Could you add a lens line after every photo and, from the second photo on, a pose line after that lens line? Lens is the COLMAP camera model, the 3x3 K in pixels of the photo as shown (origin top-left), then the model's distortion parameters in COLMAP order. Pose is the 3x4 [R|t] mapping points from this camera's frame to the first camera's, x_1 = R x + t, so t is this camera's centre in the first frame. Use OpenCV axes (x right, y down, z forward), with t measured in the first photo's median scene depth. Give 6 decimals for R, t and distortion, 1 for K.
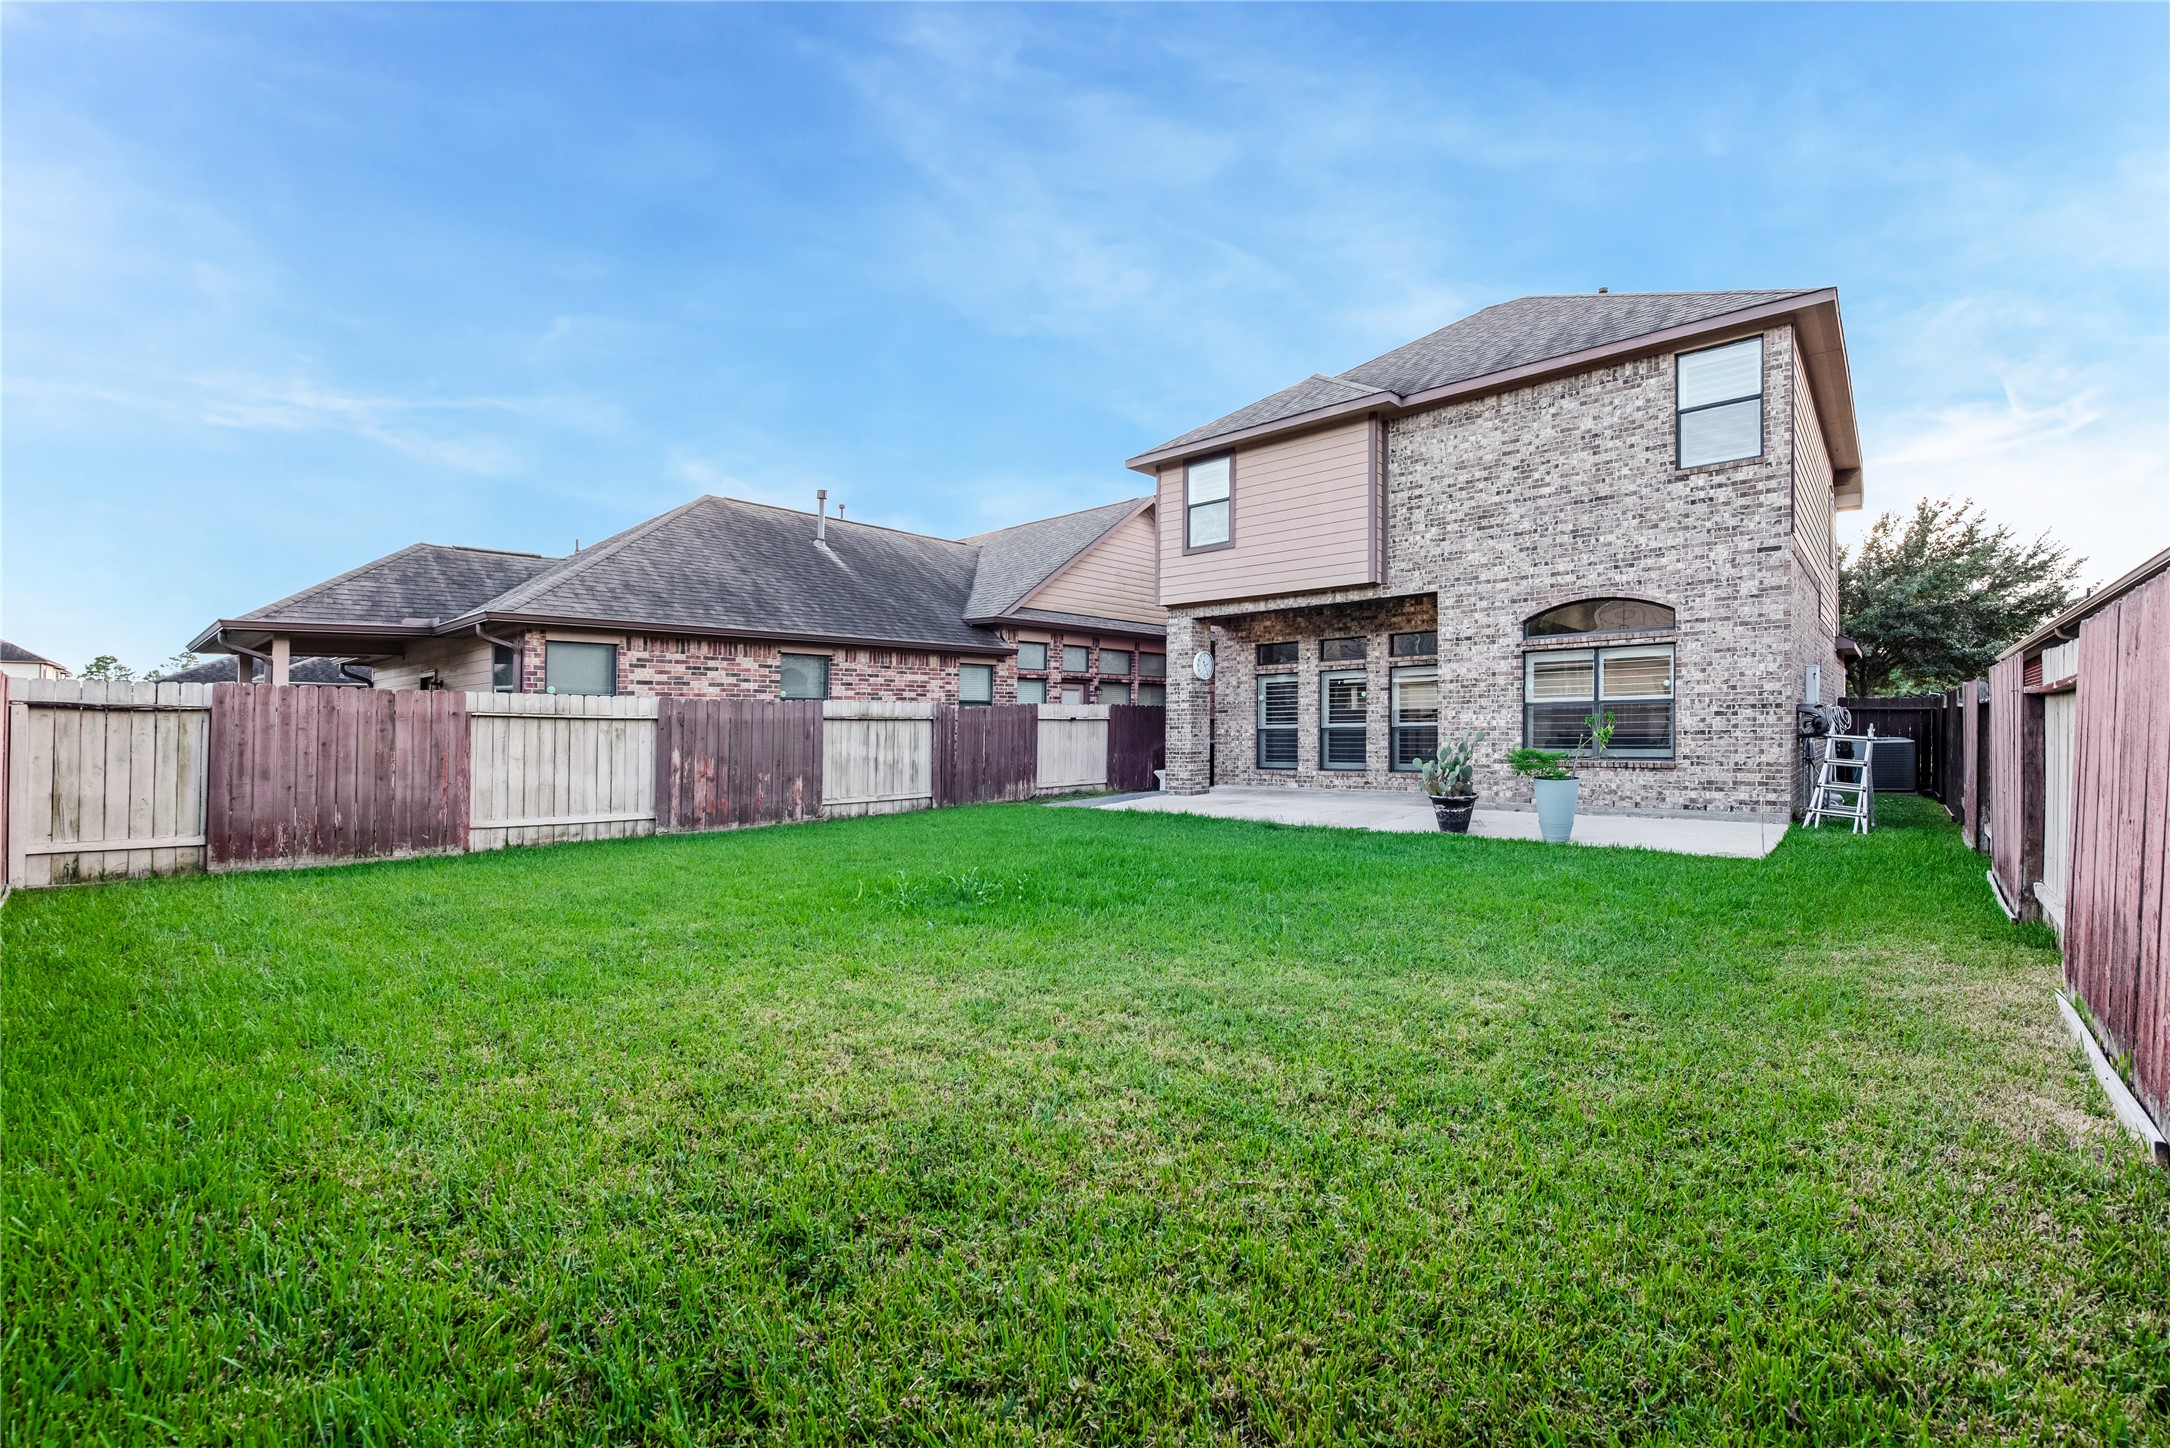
lens RADIAL K [[922.2, 0, 1084.1], [0, 922.2, 784.8], [0, 0, 1]] dist [-0.008412, -0.001112]
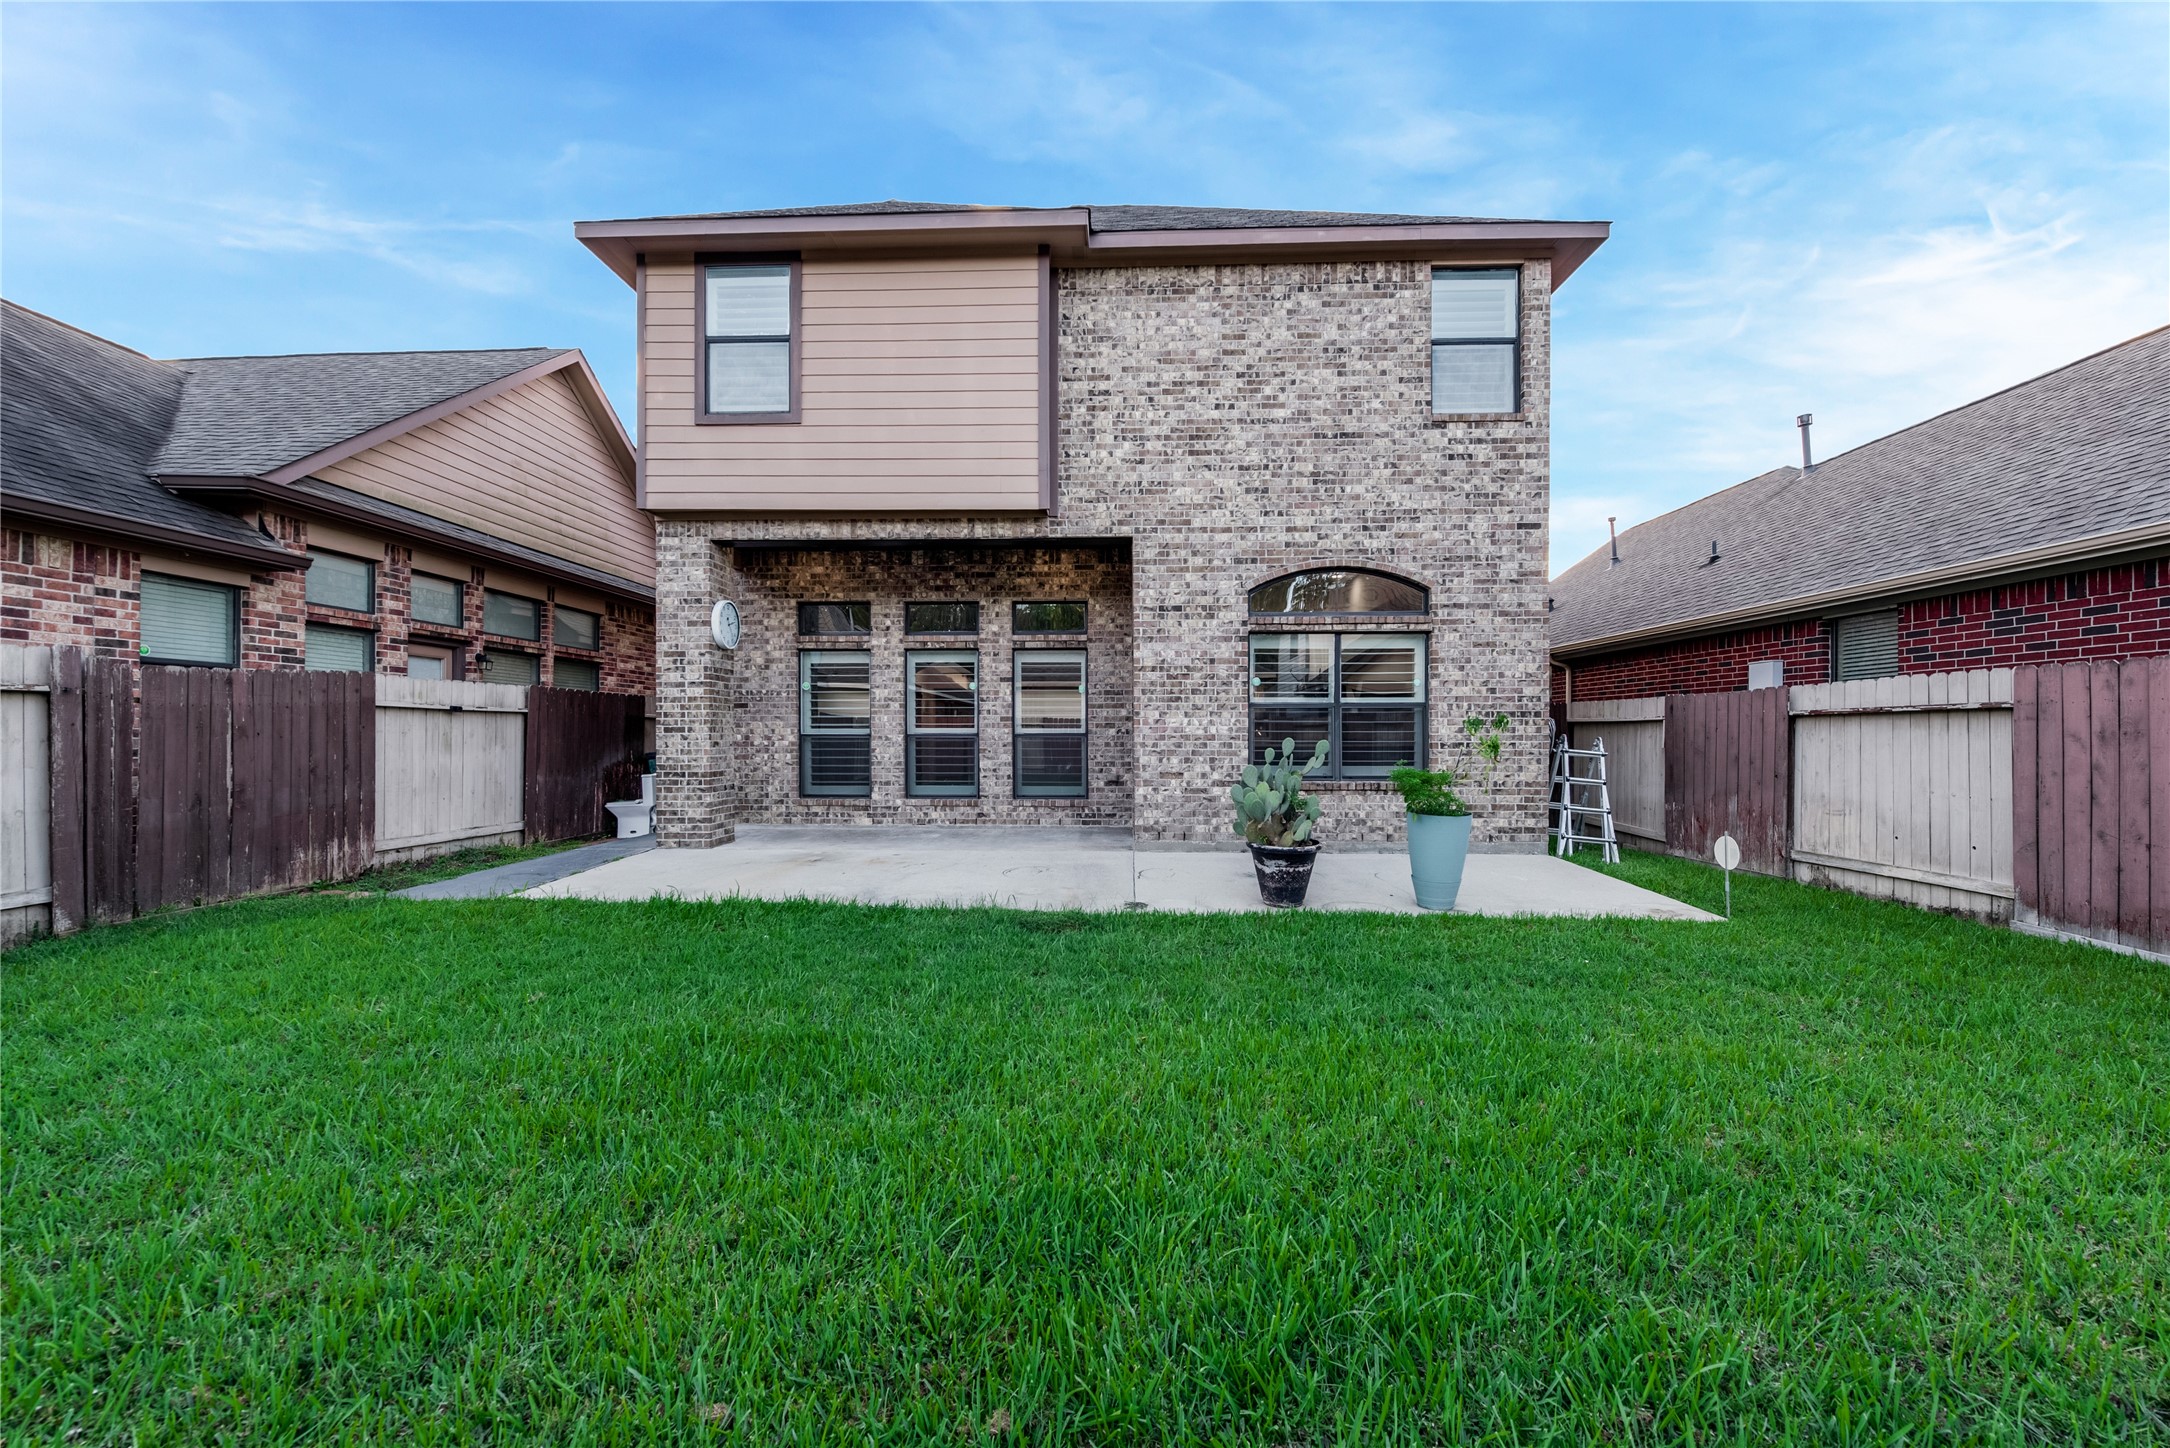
lens RADIAL K [[922.2, 0, 1084.1], [0, 922.2, 784.8], [0, 0, 1]] dist [-0.008412, -0.001112]
pose [[0.776120, -0.018304, 0.630319, -0.078906], [0.026209, 0.999651, -0.003242, -0.024135], [-0.630040, 0.019036, 0.776330, 0.492840]]
